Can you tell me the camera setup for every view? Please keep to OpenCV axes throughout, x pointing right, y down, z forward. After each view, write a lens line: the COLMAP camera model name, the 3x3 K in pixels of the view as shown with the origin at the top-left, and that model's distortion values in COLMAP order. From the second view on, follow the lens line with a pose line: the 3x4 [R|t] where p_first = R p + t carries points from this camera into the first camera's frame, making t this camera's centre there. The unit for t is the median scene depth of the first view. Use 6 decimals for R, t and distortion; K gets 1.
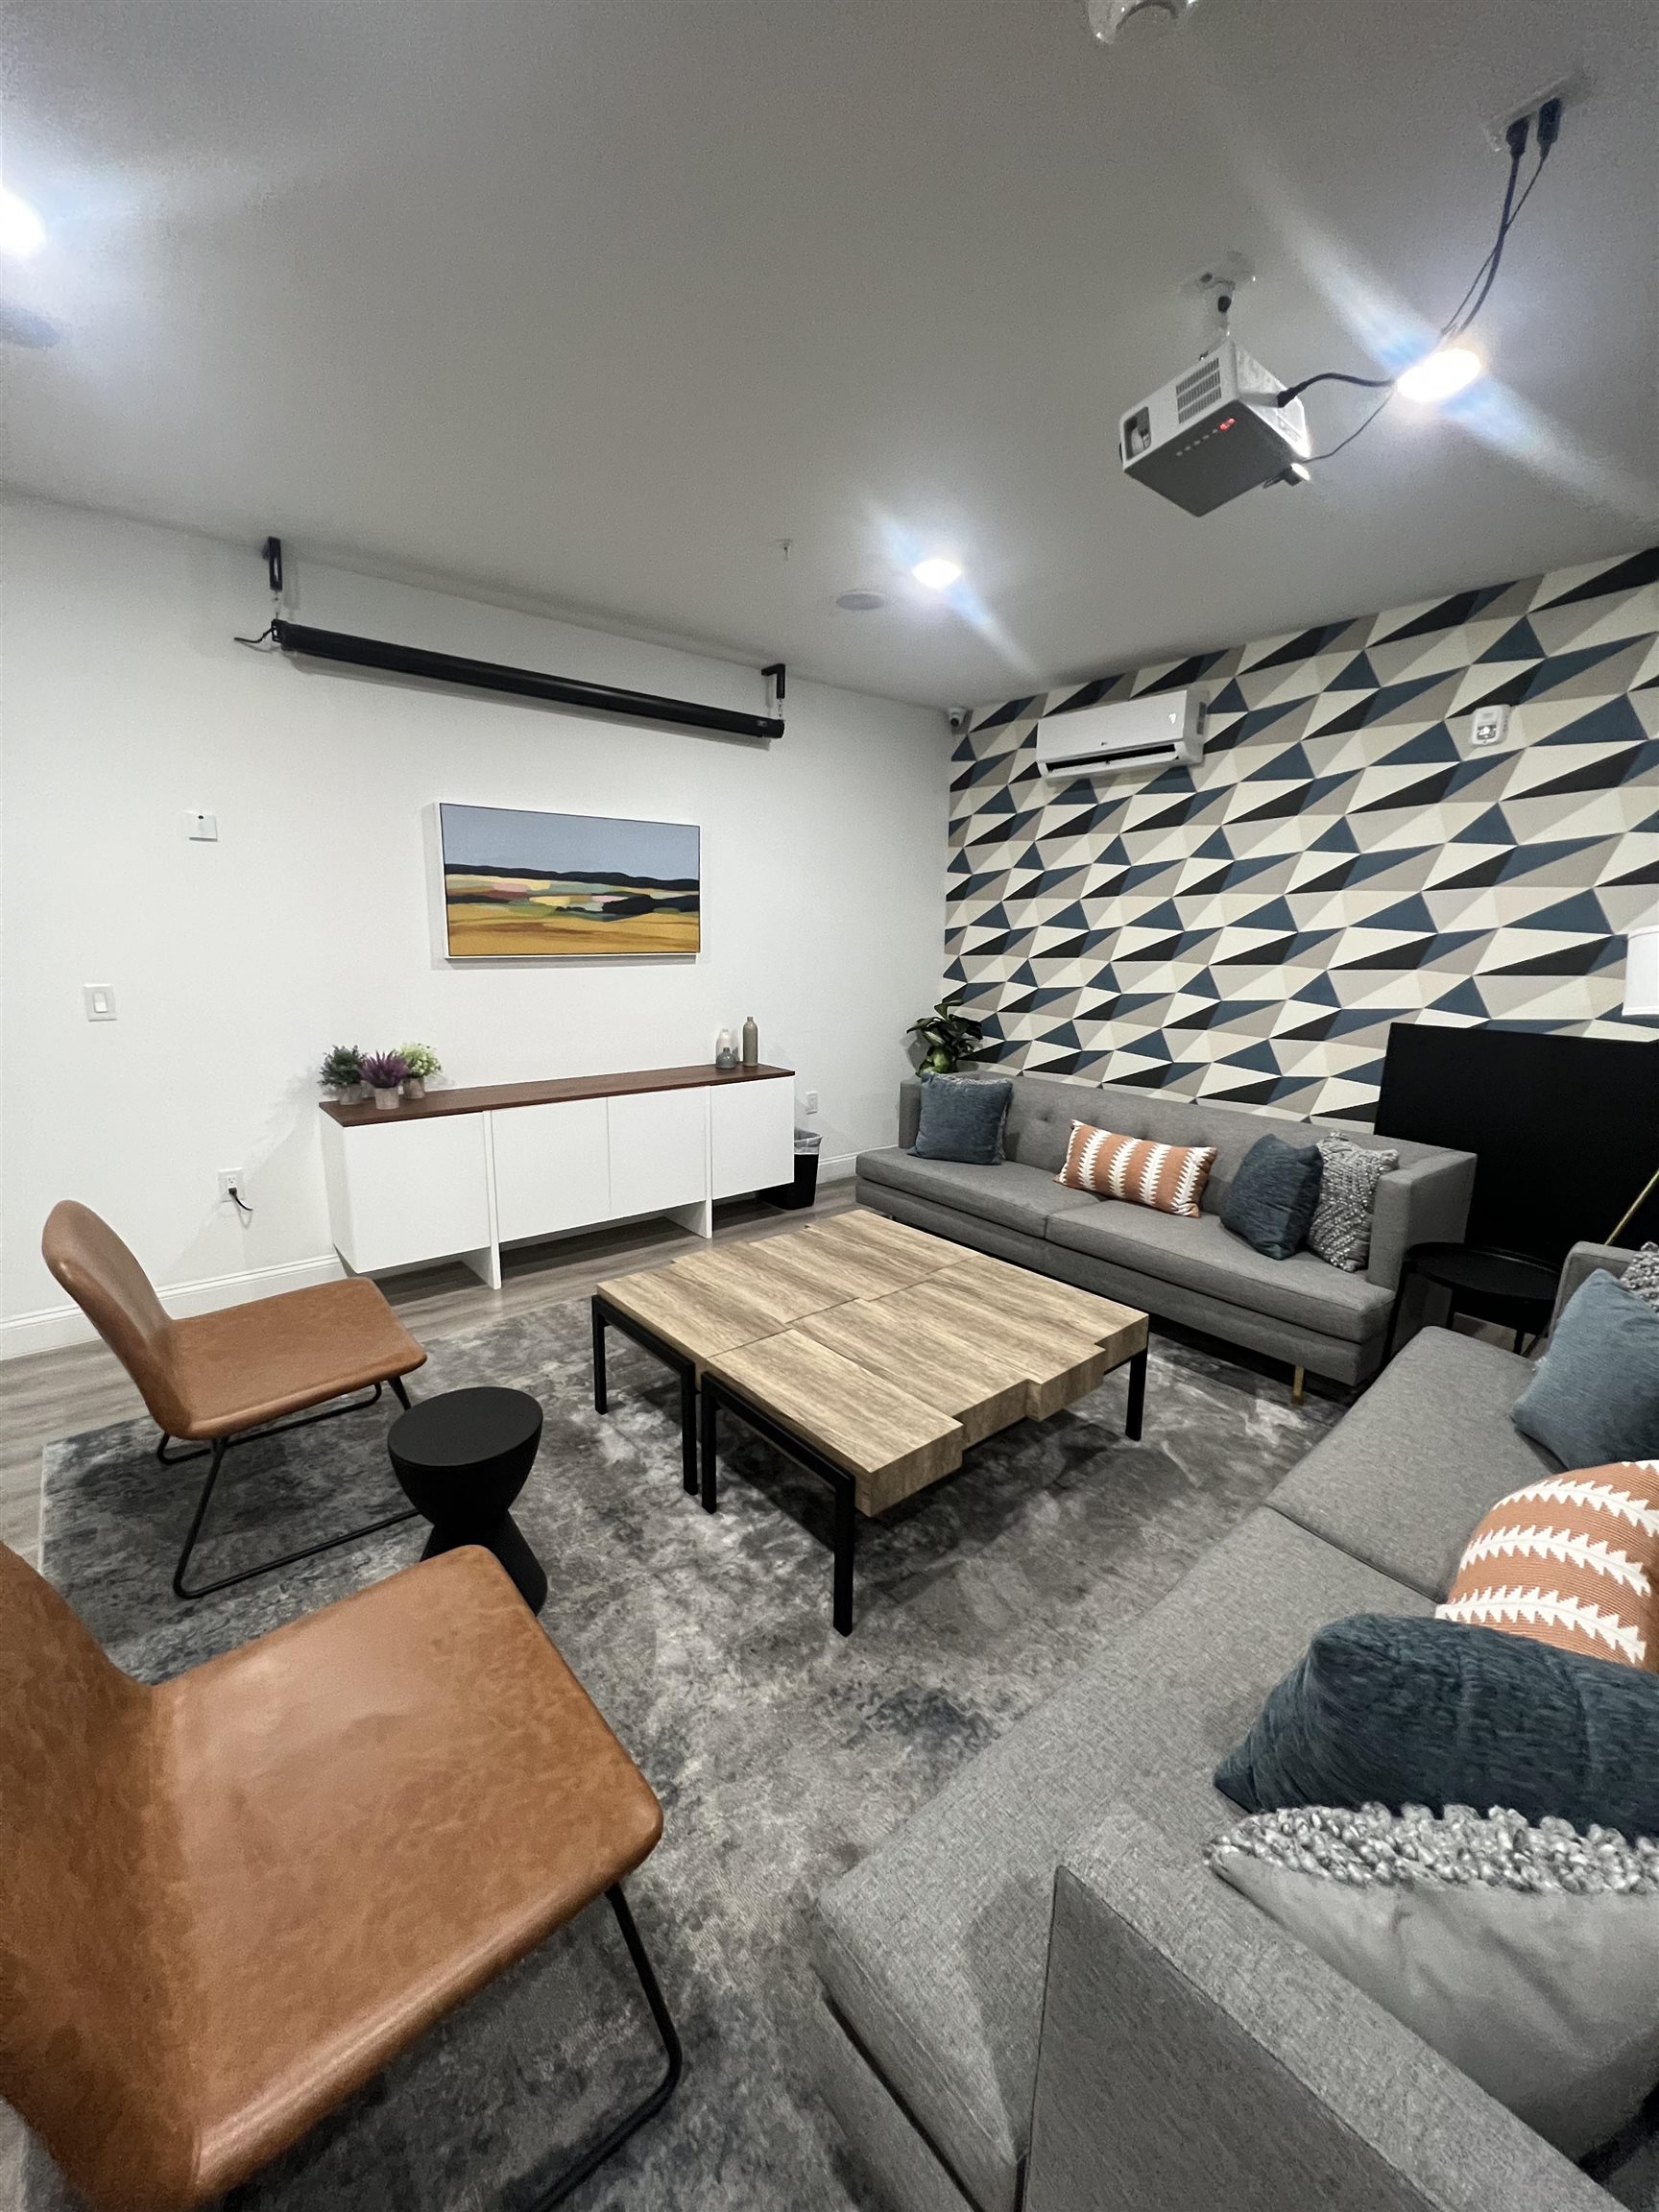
lens RADIAL K [[884.9, 0, 830.7], [0, 884.9, 1107.2], [0, 0, 1]] dist [-0.000544, 0.000654]
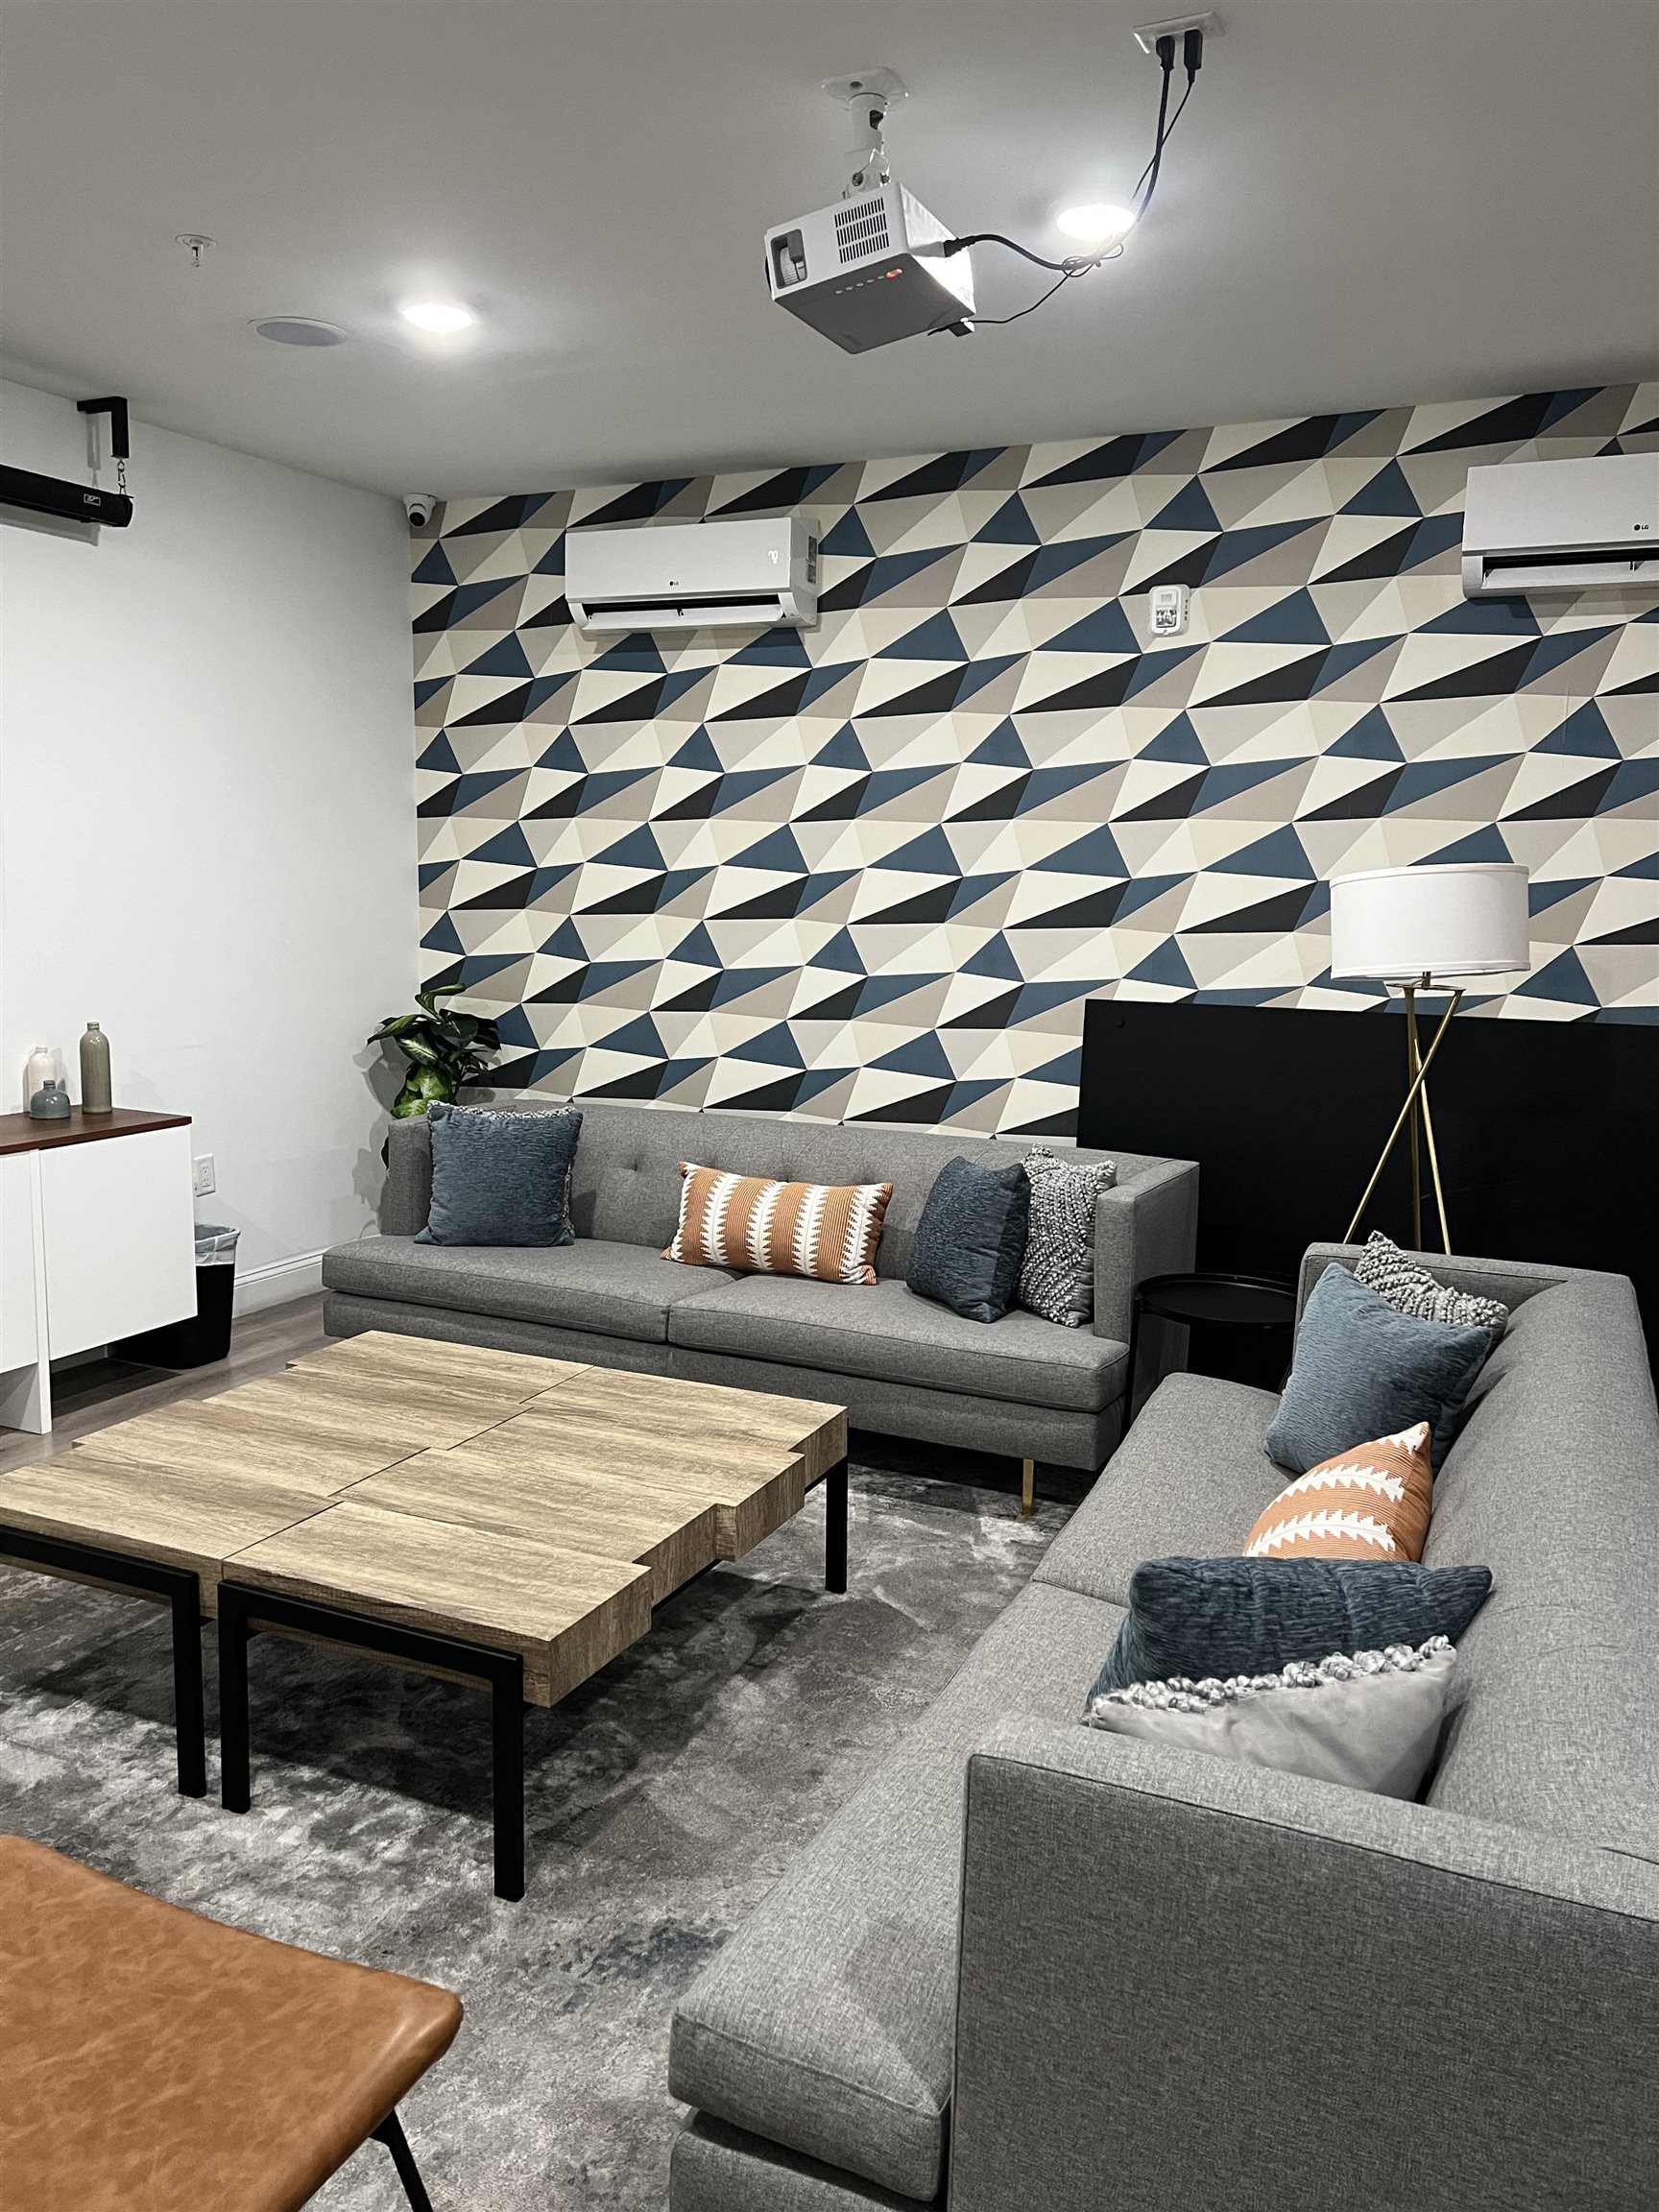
lens RADIAL K [[1676.9, 0, 817.8], [0, 1676.9, 1125.5], [0, 0, 1]] dist [0.054526, -0.037843]
pose [[0.910186, -0.059781, 0.409864, -0.179093], [0.075791, 0.996860, -0.022912, 0.030041], [-0.407208, 0.051918, 0.911859, -0.213148]]
